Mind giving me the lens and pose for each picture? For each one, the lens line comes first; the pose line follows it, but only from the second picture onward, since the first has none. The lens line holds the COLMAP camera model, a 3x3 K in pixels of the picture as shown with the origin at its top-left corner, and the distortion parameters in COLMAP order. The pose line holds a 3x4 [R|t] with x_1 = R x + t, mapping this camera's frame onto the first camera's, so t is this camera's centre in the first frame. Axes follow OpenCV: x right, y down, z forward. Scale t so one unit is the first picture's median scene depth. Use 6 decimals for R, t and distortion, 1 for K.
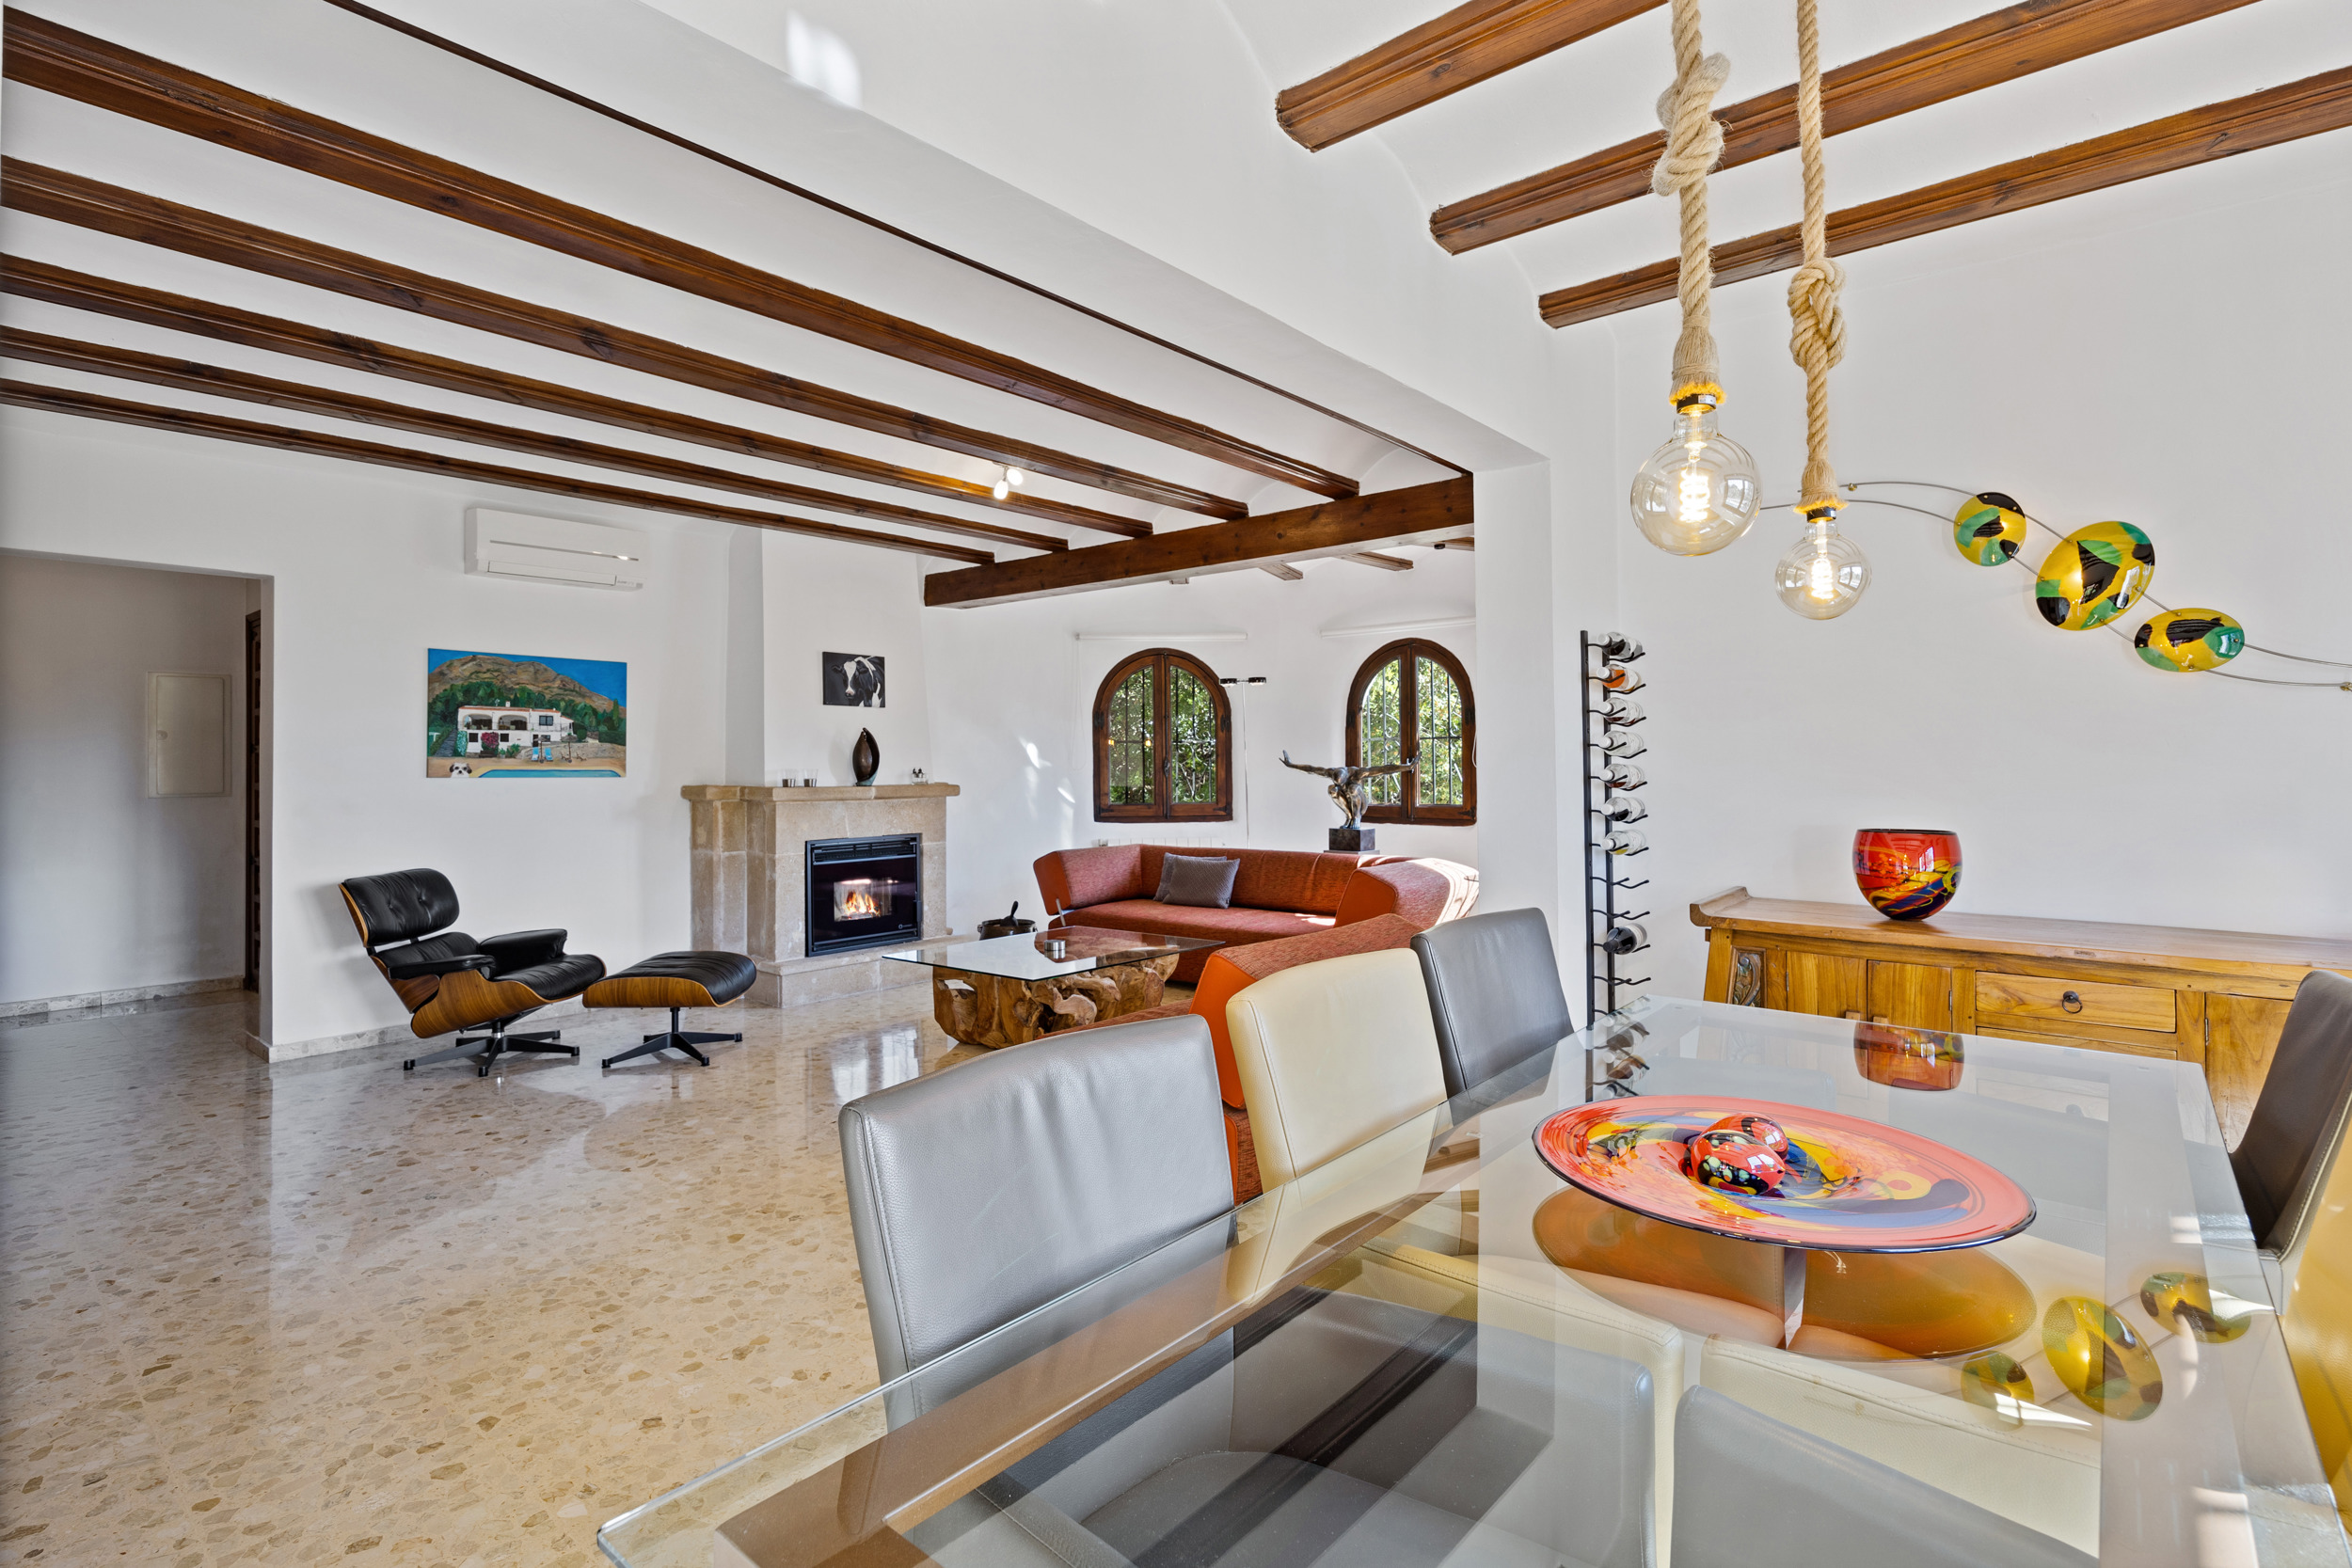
lens RADIAL K [[1113.1, 0, 1171.7], [0, 1113.1, 747.7], [0, 0, 1]] dist [-0.010902, -0.000047]
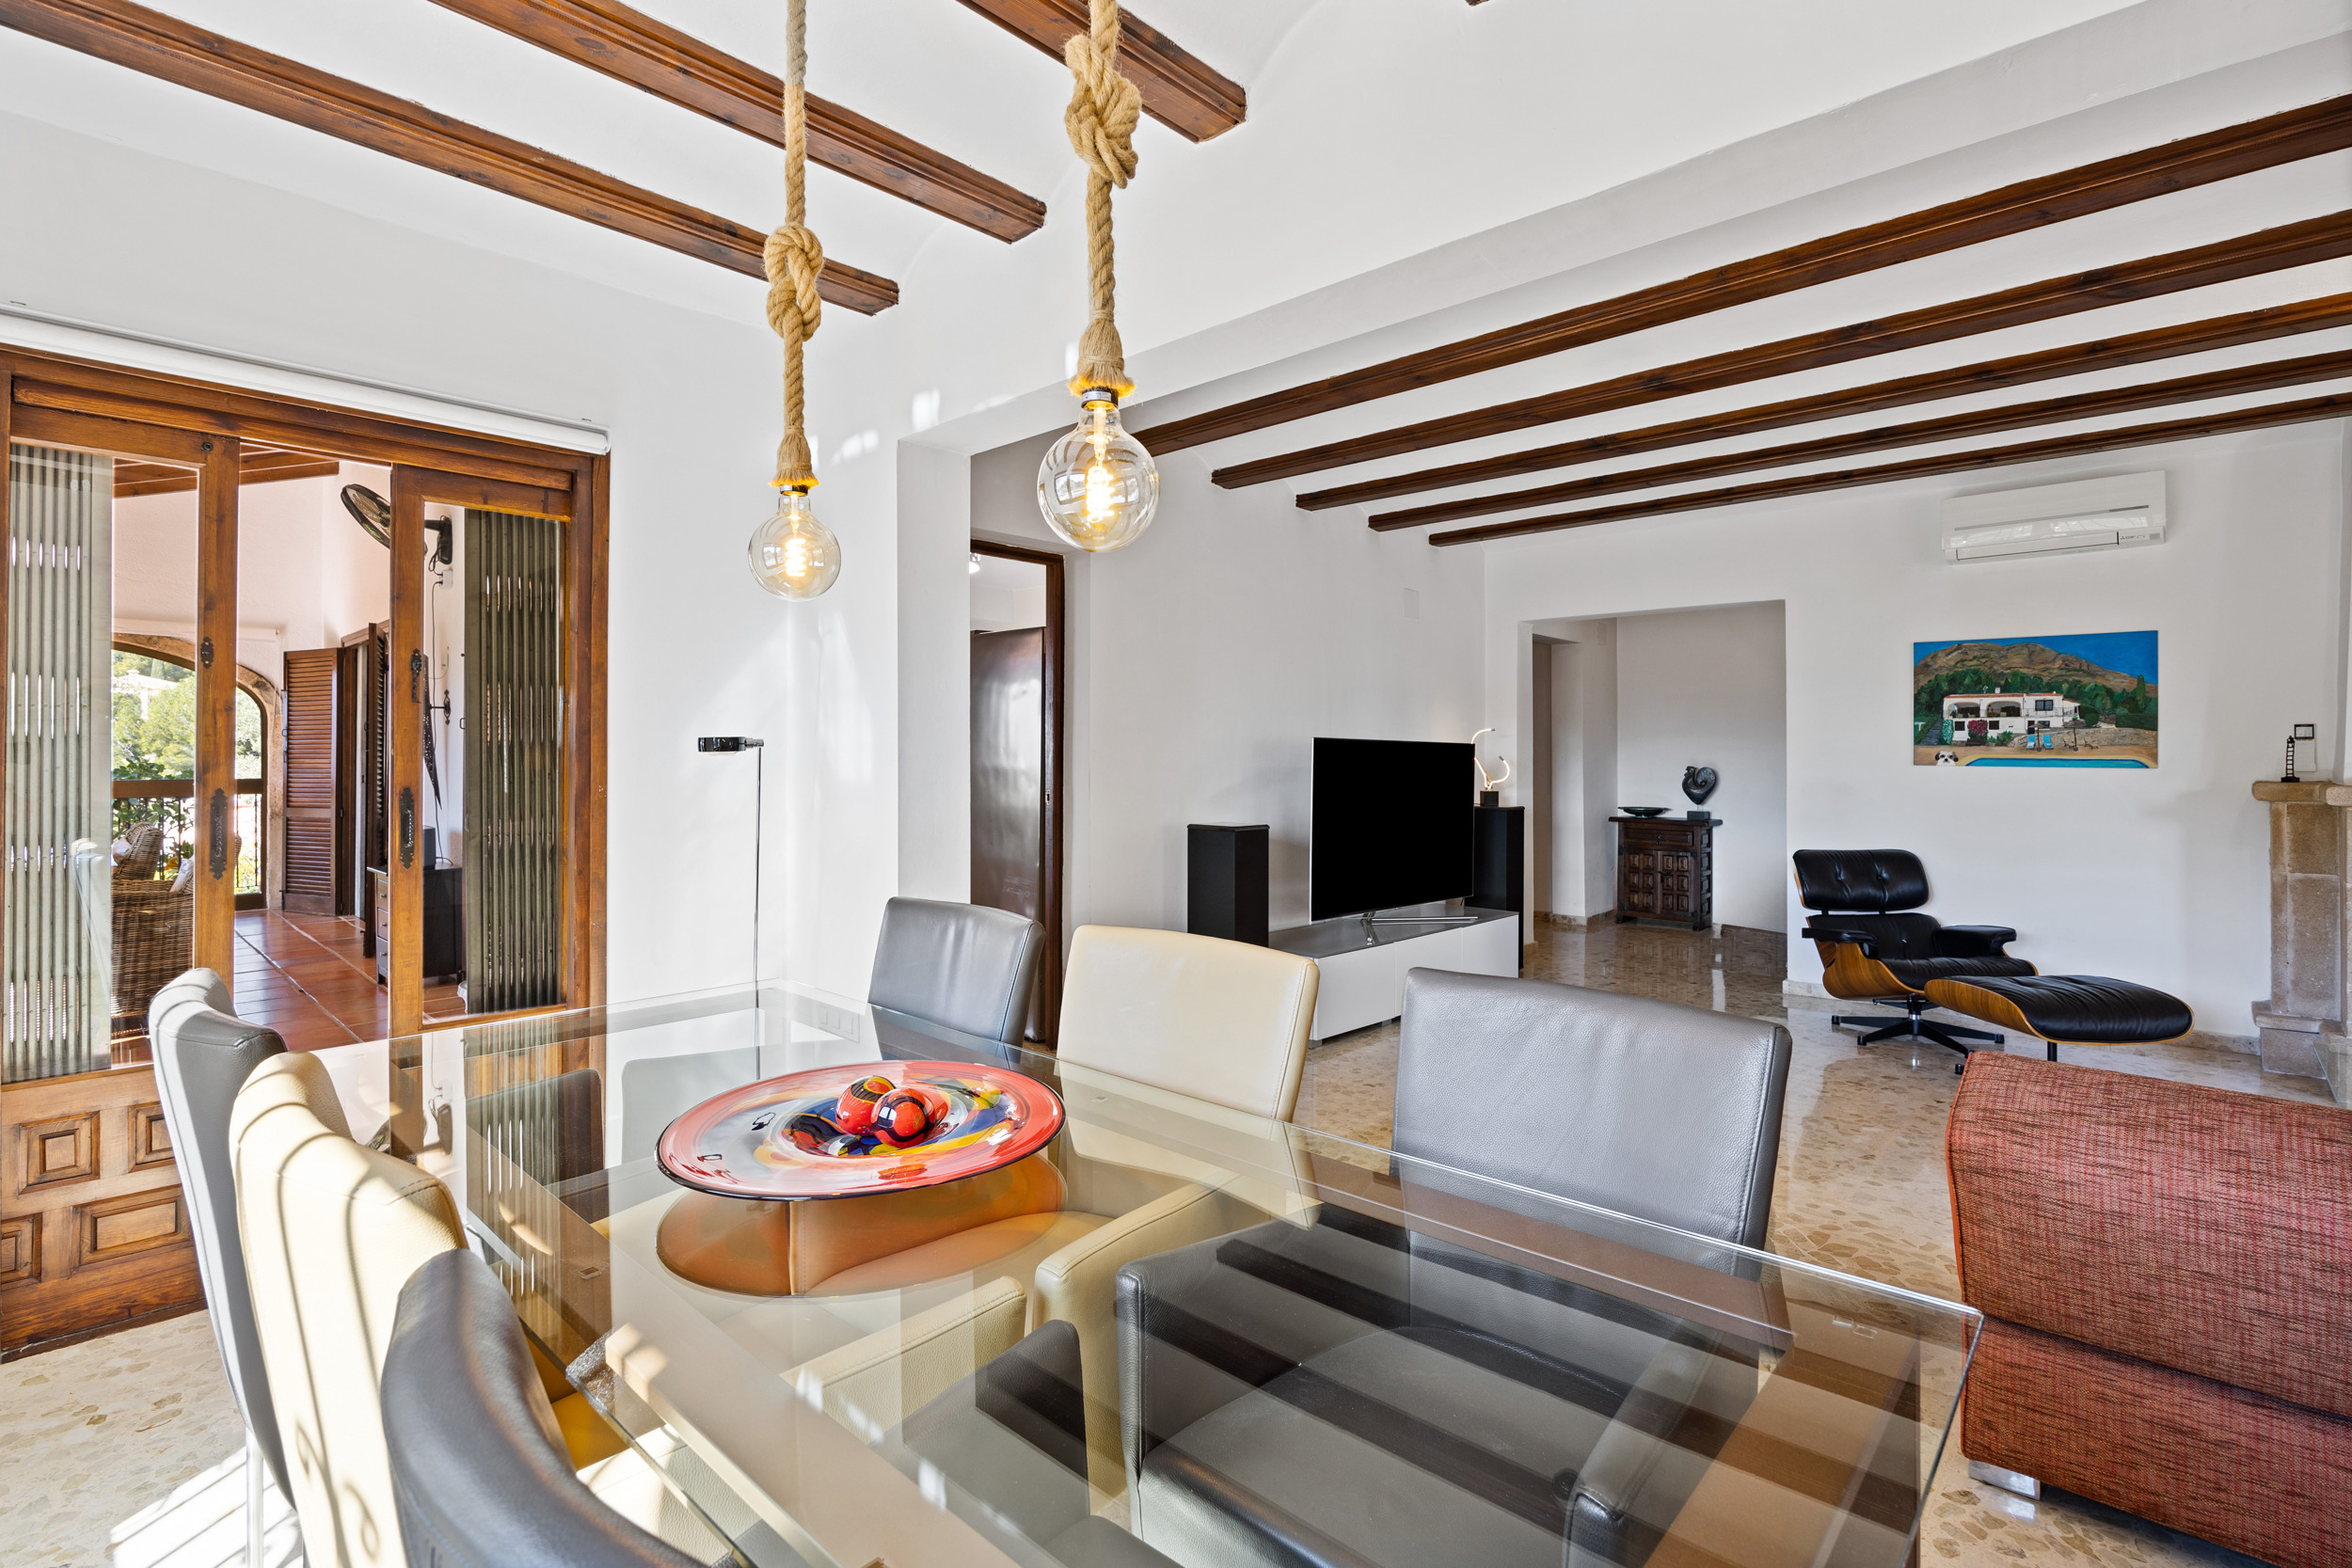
lens RADIAL K [[1113.1, 0, 1171.7], [0, 1113.1, 747.7], [0, 0, 1]] dist [-0.010902, -0.000047]
pose [[-0.037565, -0.001914, -0.999292, 0.362051], [0.014130, 0.999897, -0.002446, 0.002639], [0.999194, -0.014211, -0.037534, 0.294254]]
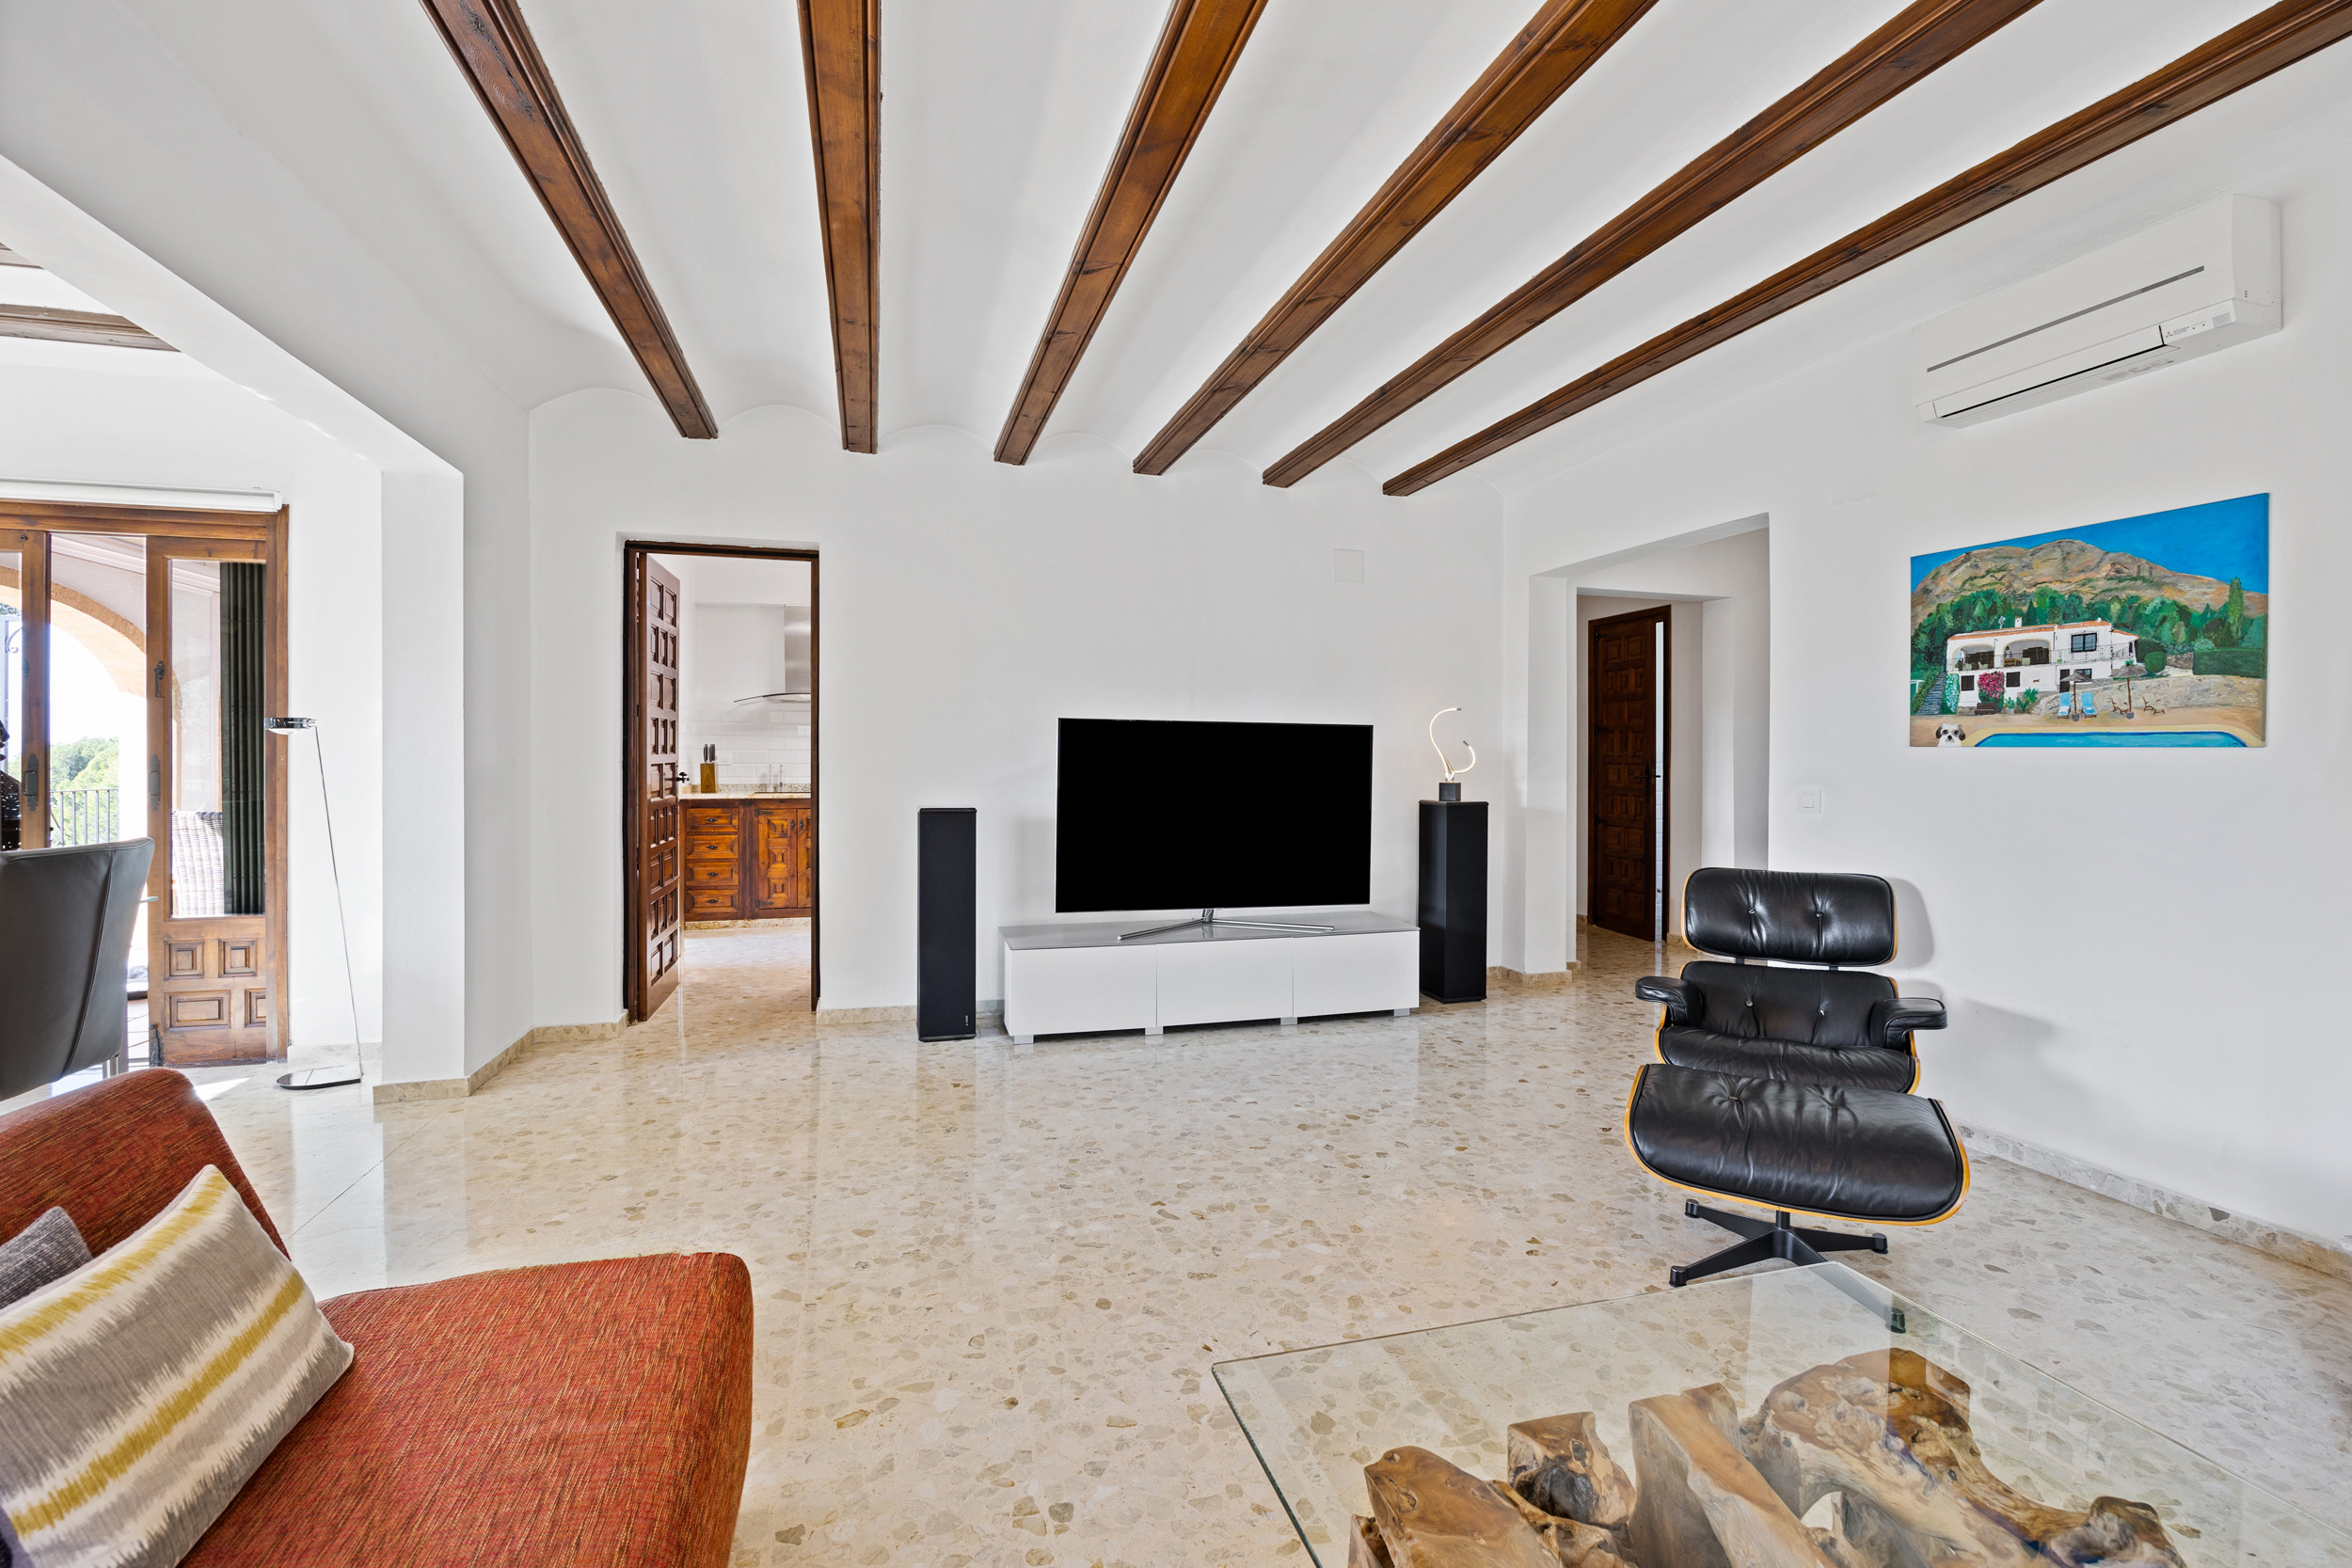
lens RADIAL K [[1053.1, 0, 1195.0], [0, 1053.1, 765.6], [0, 0, 1]] dist [-0.019317, 0.000775]
pose [[-0.535106, 0.012352, -0.844695, 0.096813], [0.013672, 0.999889, 0.005960, 0.025654], [0.844674, -0.008360, -0.535215, 0.858403]]
